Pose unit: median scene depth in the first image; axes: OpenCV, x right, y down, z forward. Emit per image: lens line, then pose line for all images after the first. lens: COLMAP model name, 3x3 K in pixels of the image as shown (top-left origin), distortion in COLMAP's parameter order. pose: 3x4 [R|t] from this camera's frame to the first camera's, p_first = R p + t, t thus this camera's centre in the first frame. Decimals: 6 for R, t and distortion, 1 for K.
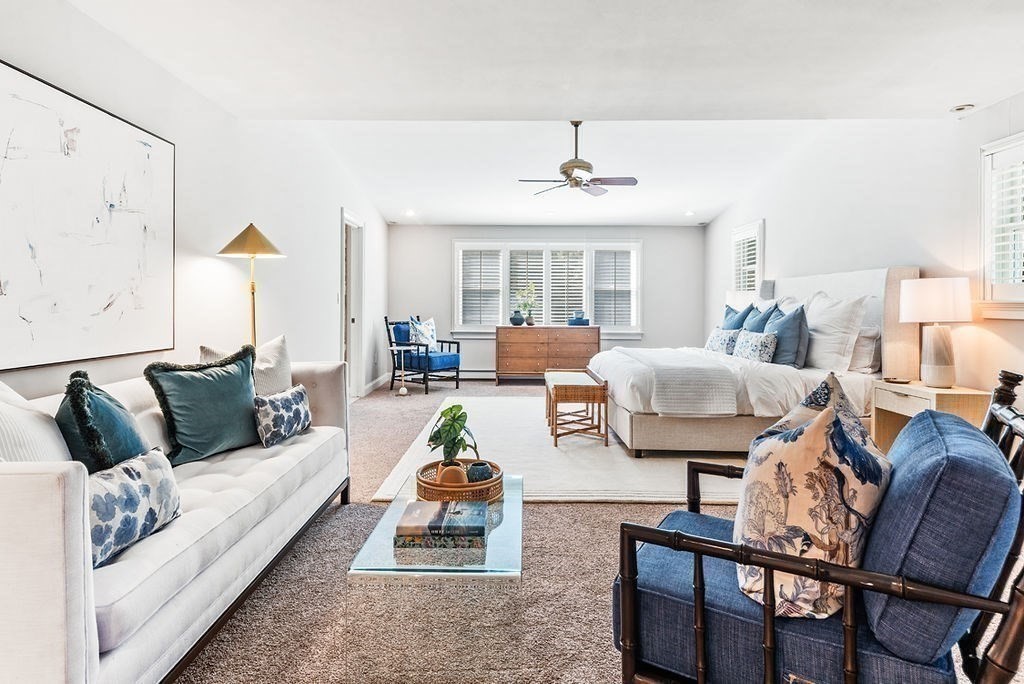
lens RADIAL K [[526.8, 0, 506.9], [0, 526.8, 309.9], [0, 0, 1]] dist [0.003694, 0.000494]
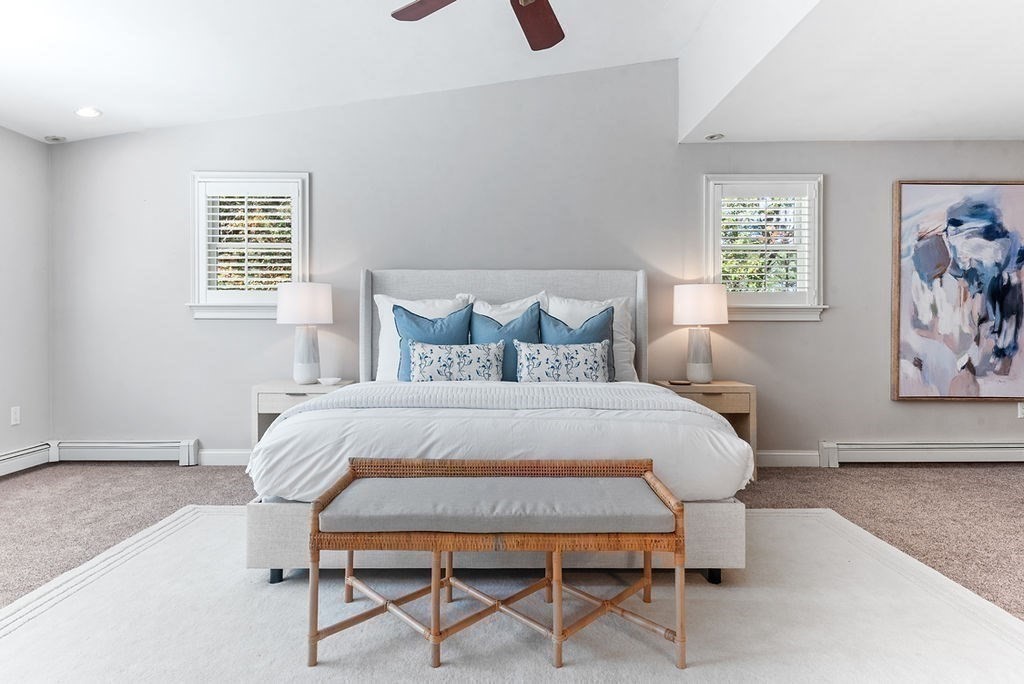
lens RADIAL K [[594.3, 0, 512.0], [0, 594.3, 342.0], [0, 0, 1]] dist [-0.023441, 0.000415]
pose [[-0.013124, -0.035541, 0.999282, -0.343225], [0.007742, 0.999335, 0.035644, 0.010254], [-0.999884, 0.008204, -0.012840, 1.163504]]
